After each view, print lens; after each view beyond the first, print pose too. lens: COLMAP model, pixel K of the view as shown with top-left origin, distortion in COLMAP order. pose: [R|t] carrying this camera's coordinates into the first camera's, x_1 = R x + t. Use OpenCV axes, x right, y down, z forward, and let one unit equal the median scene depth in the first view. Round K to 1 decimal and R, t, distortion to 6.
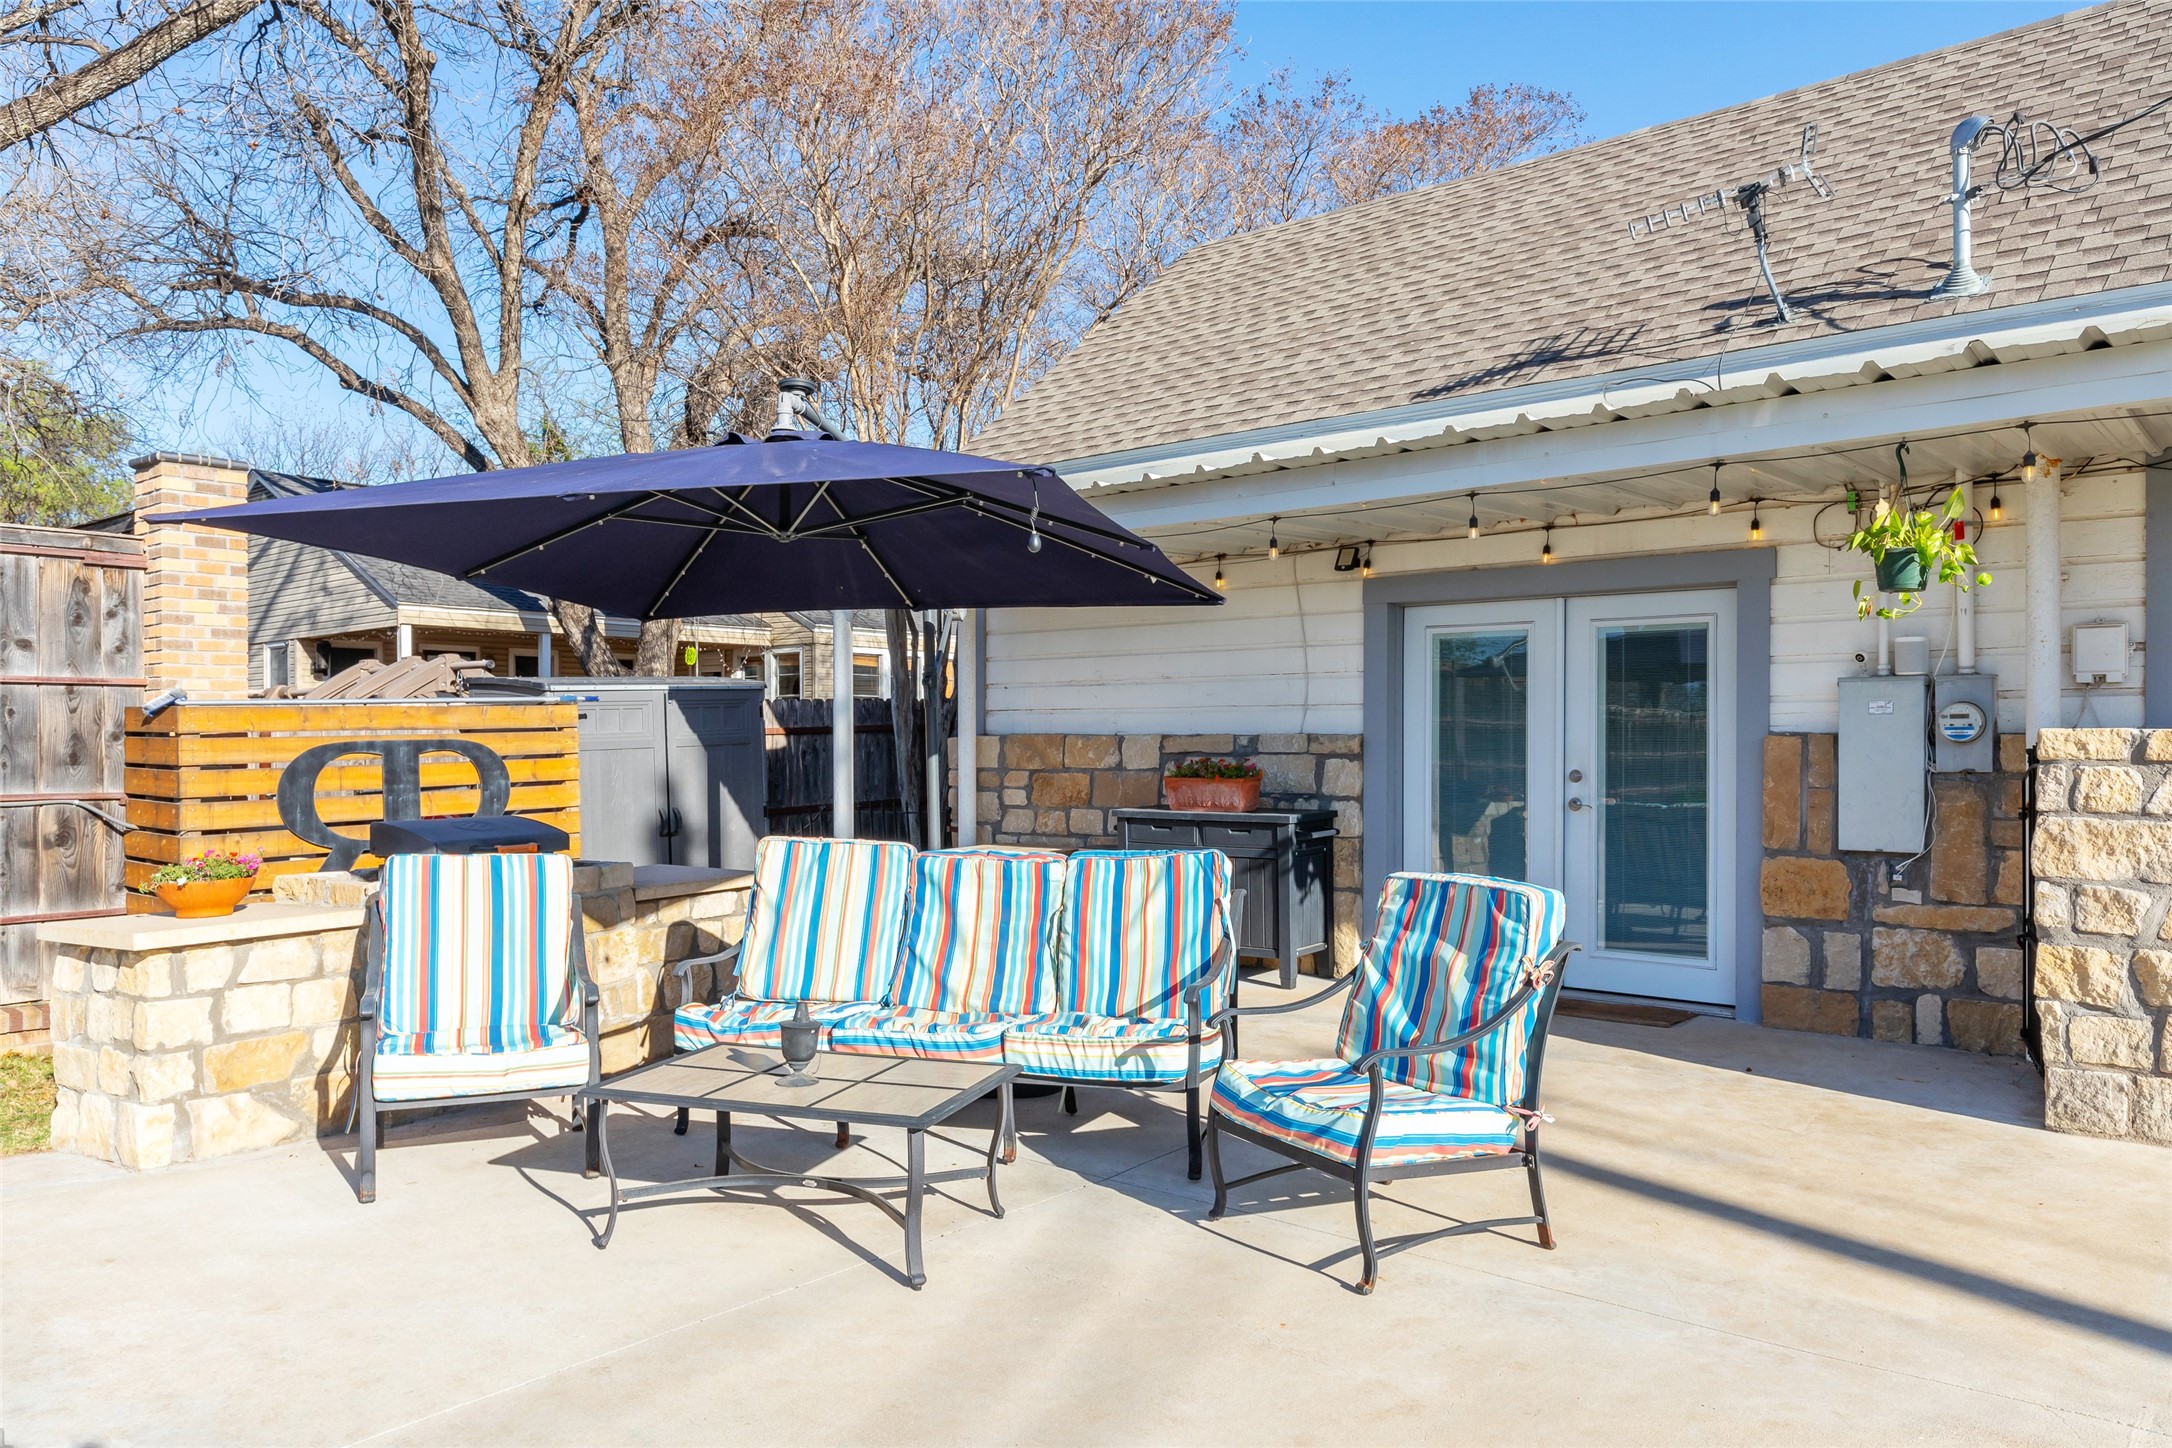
lens RADIAL K [[1495.4, 0, 1073.2], [0, 1495.4, 727.6], [0, 0, 1]] dist [-0.007891, 0.005825]
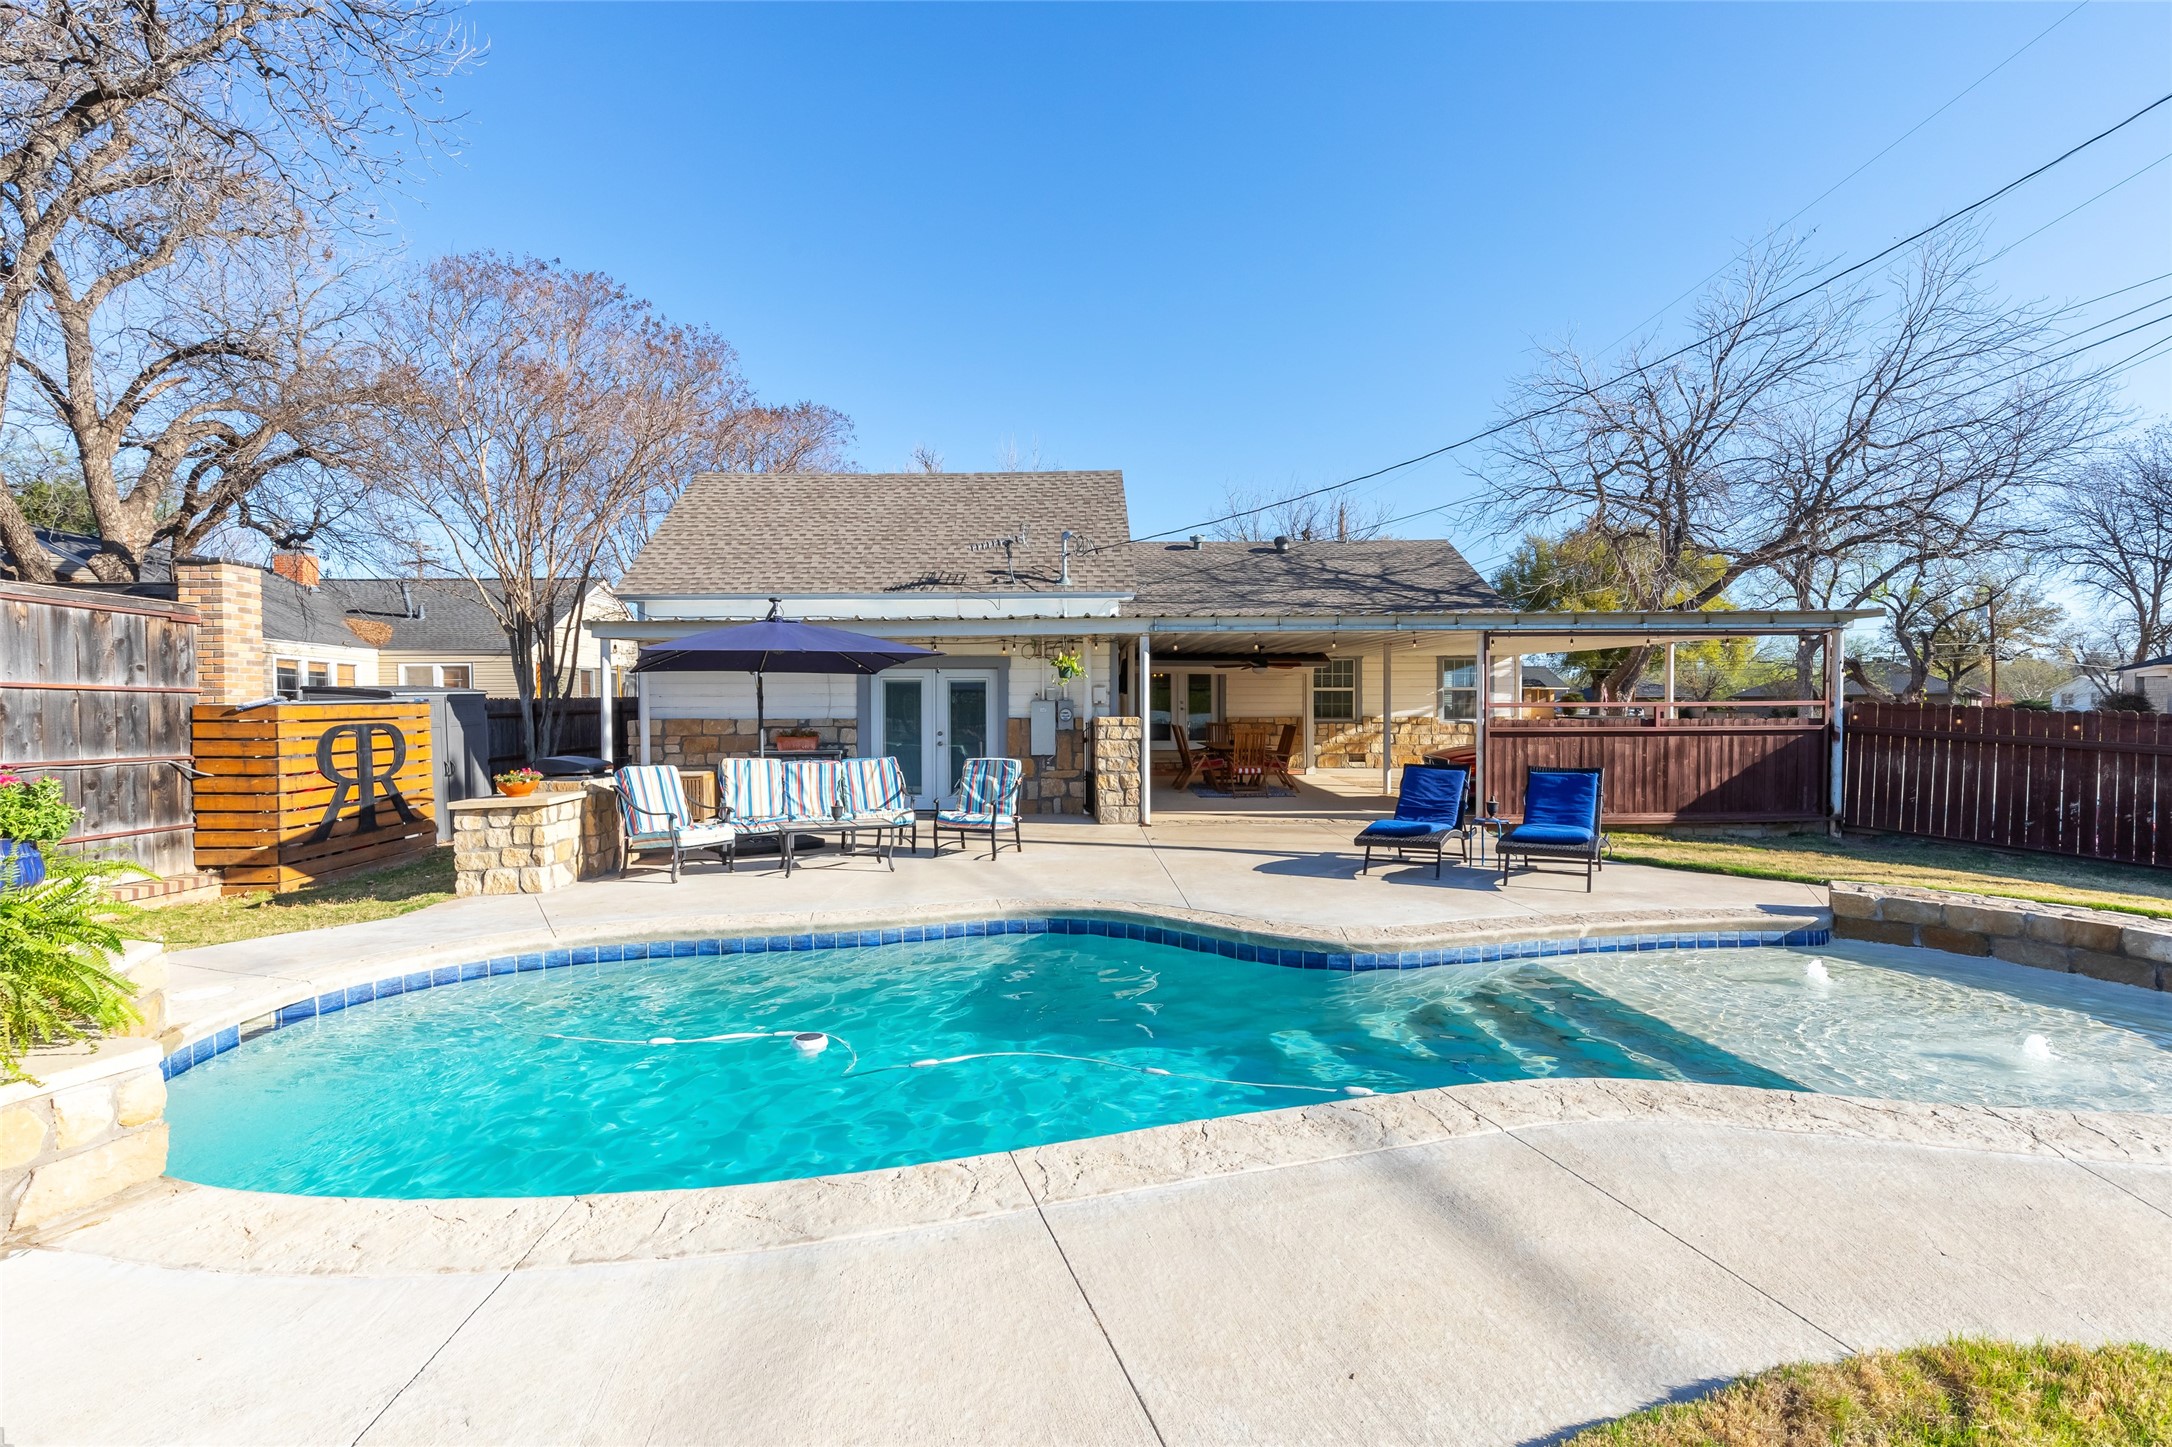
lens RADIAL K [[992.1, 0, 1076.7], [0, 992.1, 714.9], [0, 0, 1]] dist [0.008754, -0.002253]
pose [[0.765276, -0.001184, 0.643701, -0.609556], [-0.001071, 0.999995, 0.003112, -0.007575], [-0.643702, -0.003071, 0.765270, -0.530719]]
